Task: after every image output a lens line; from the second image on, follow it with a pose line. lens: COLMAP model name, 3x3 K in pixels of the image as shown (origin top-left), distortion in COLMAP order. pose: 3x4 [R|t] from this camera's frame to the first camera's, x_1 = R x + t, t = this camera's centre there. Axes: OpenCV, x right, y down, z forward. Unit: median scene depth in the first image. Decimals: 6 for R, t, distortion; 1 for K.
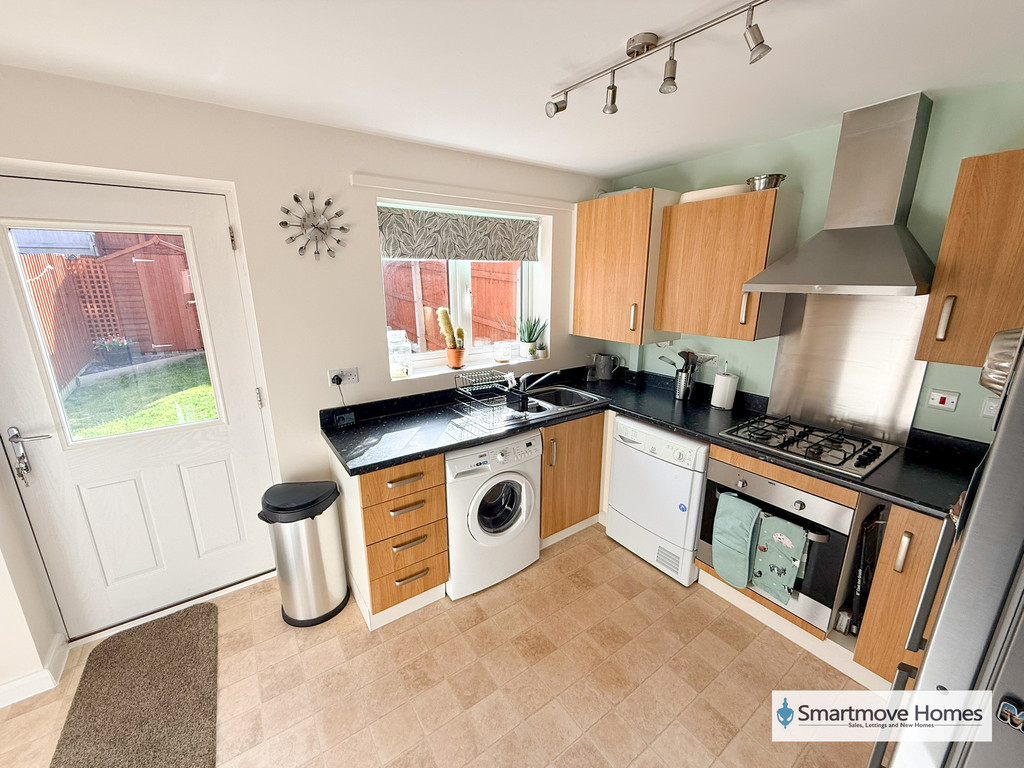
lens RADIAL K [[406.7, 0, 508.7], [0, 406.7, 381.8], [0, 0, 1]] dist [-0.002799, -0.000091]
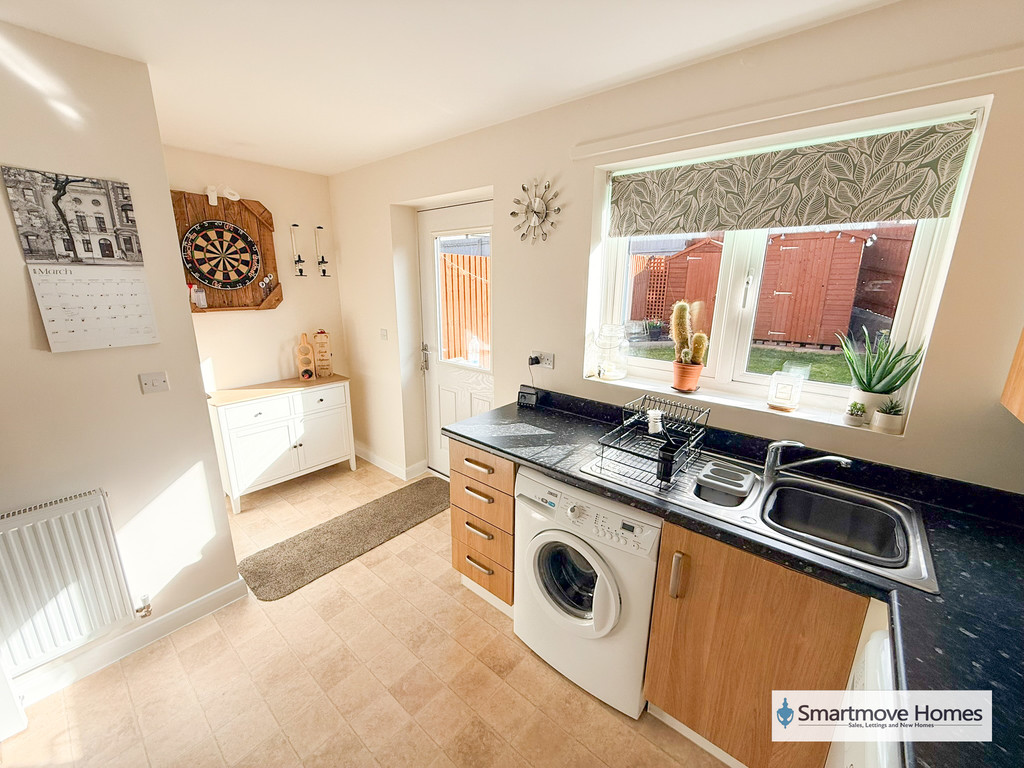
lens RADIAL K [[406.7, 0, 508.7], [0, 406.7, 381.8], [0, 0, 1]] dist [-0.002799, -0.000091]
pose [[0.258525, 0.246589, -0.934002, 0.554564], [-0.245517, 0.951894, 0.183355, -0.130540], [0.934284, 0.181911, 0.306630, 0.646162]]
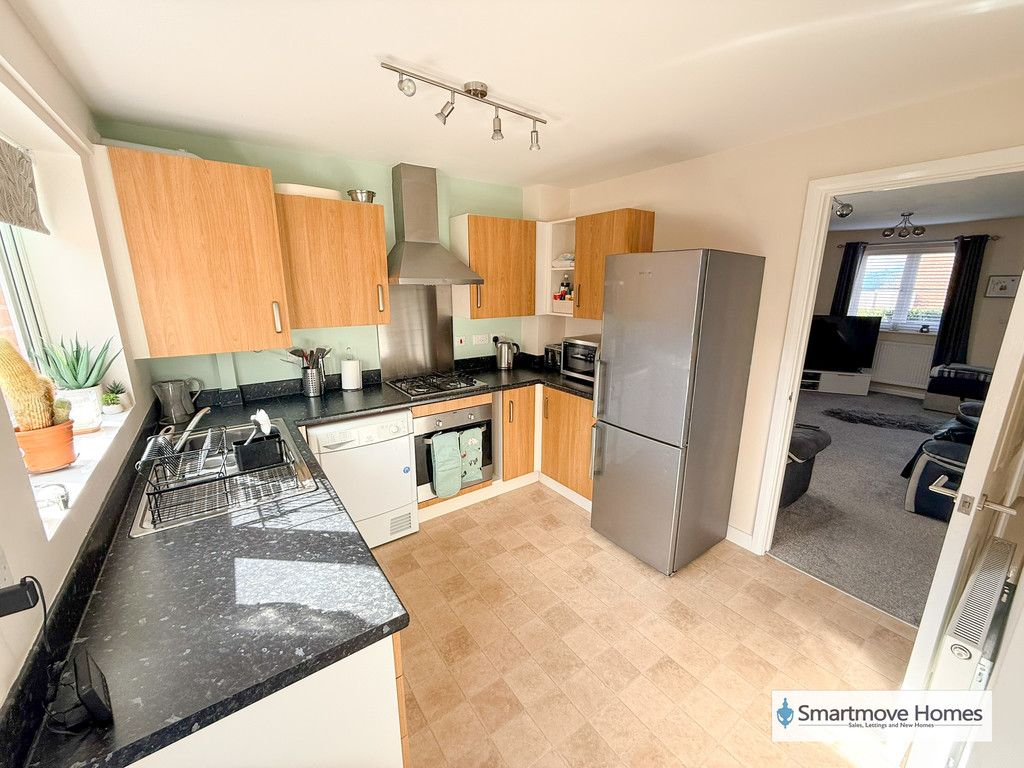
lens RADIAL K [[406.7, 0, 508.7], [0, 406.7, 381.8], [0, 0, 1]] dist [-0.002799, -0.000091]
pose [[-0.010176, -0.233285, 0.972355, -0.677527], [0.242186, 0.942879, 0.228748, -0.130605], [-0.970176, 0.237819, 0.046903, 0.622889]]
